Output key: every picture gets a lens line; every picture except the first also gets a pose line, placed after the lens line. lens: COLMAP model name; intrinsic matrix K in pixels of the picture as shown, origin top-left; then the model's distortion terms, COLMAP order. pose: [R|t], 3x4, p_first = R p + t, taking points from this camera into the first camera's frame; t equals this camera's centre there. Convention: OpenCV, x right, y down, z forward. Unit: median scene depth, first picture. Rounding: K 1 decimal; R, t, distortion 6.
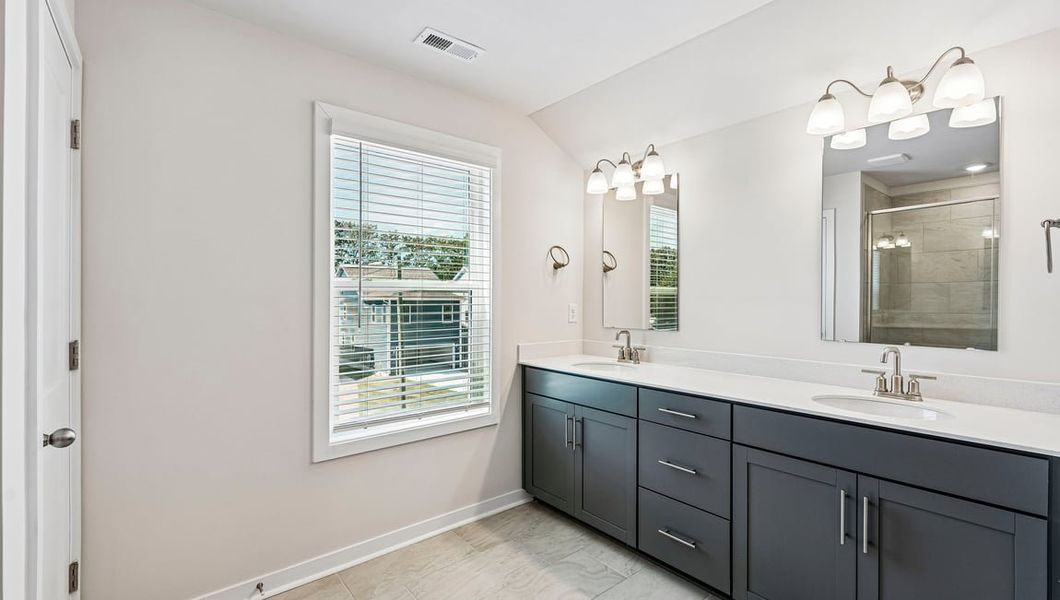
lens RADIAL K [[459.0, 0, 530.0], [0, 459.0, 300.0], [0, 0, 1]] dist [0.000476, 0.000603]
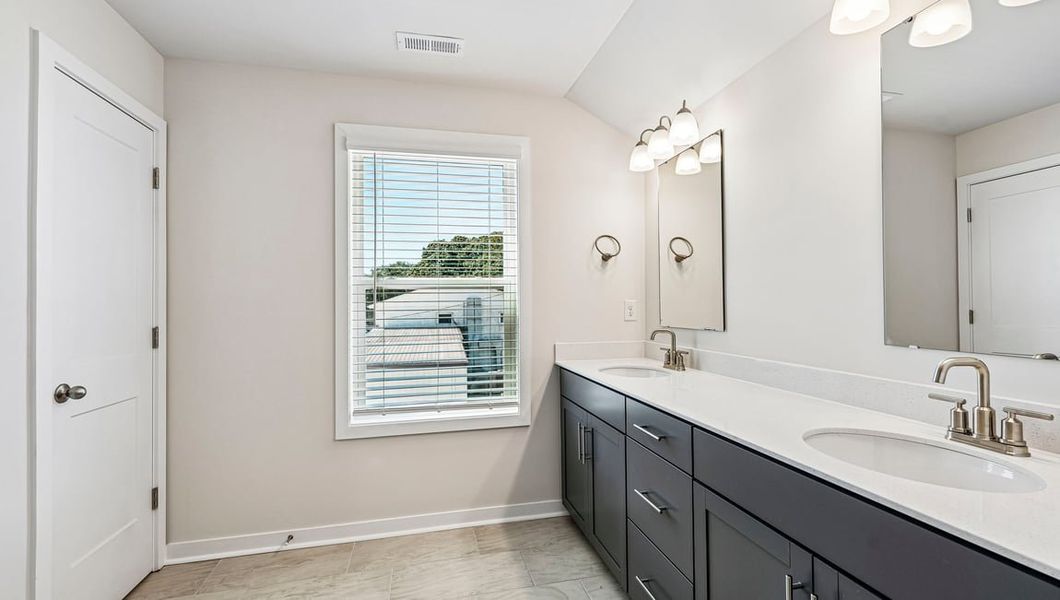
lens RADIAL K [[459.0, 0, 530.0], [0, 459.0, 300.0], [0, 0, 1]] dist [0.000476, 0.000603]
pose [[0.895408, -0.014163, -0.445021, 0.422624], [0.010557, 0.999888, -0.010582, 0.022245], [0.445121, 0.004777, 0.895458, 0.174209]]
